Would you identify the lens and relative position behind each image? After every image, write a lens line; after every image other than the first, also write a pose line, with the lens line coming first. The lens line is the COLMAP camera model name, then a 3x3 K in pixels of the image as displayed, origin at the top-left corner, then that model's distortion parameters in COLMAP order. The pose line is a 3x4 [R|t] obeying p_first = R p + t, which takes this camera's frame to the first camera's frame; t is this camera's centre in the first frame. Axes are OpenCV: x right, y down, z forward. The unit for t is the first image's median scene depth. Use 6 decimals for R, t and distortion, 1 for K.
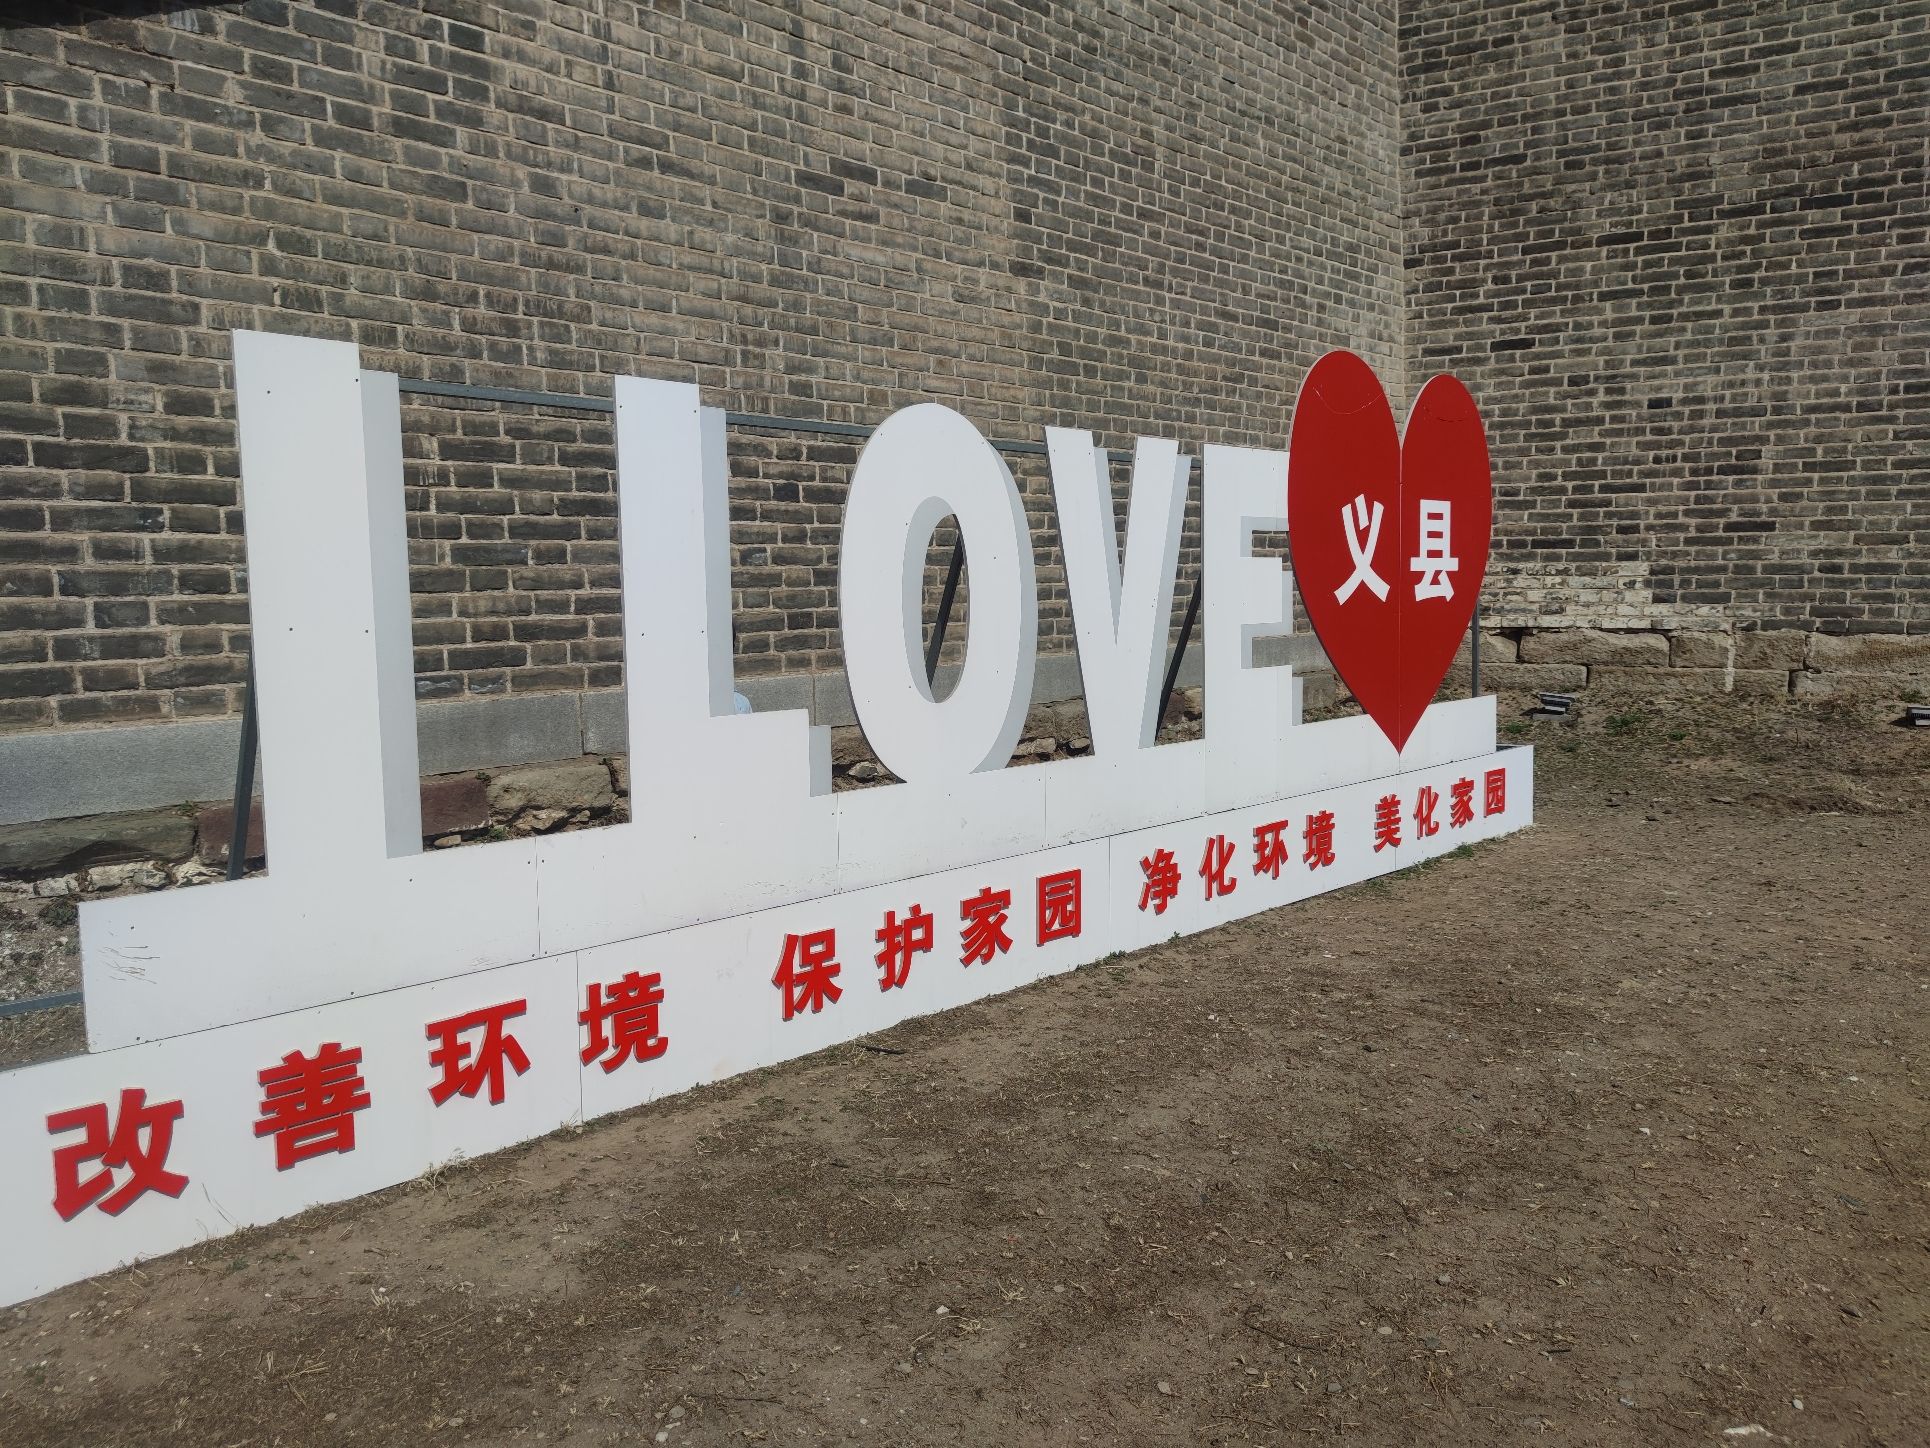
lens RADIAL K [[1390.2, 0, 953.3], [0, 1390.2, 719.1], [0, 0, 1]] dist [0.065999, -0.015417]
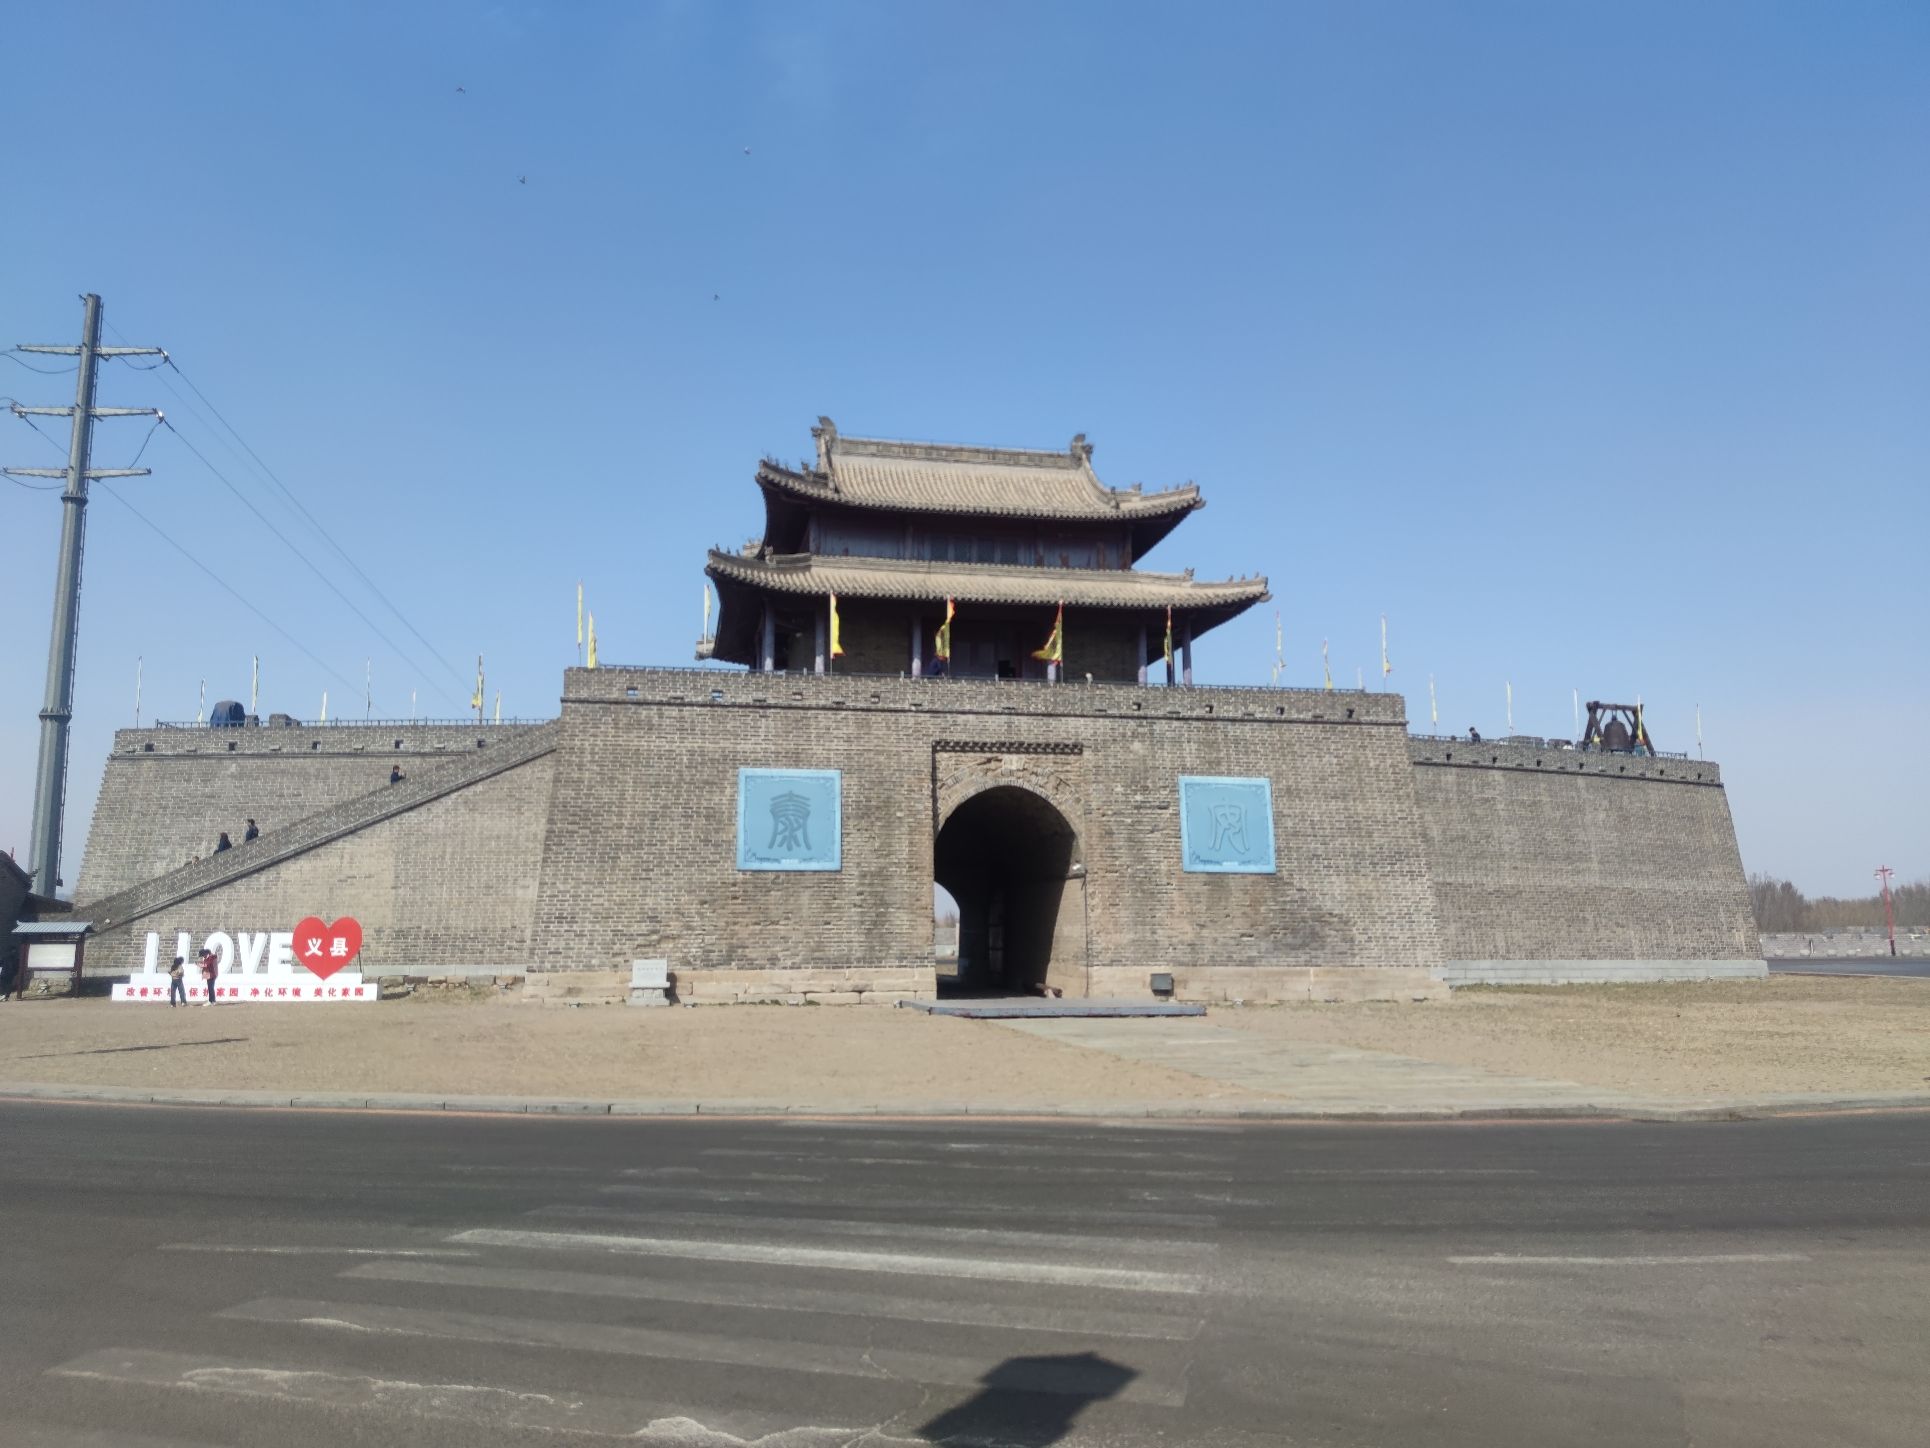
lens RADIAL K [[1390.2, 0, 931.4], [0, 1390.2, 729.9], [0, 0, 1]] dist [0.065999, -0.015417]
pose [[0.683725, -0.102065, -0.722567, 7.523352], [-0.084278, 0.972501, -0.217116, 0.079309], [0.724857, 0.209344, 0.656321, -1.495966]]
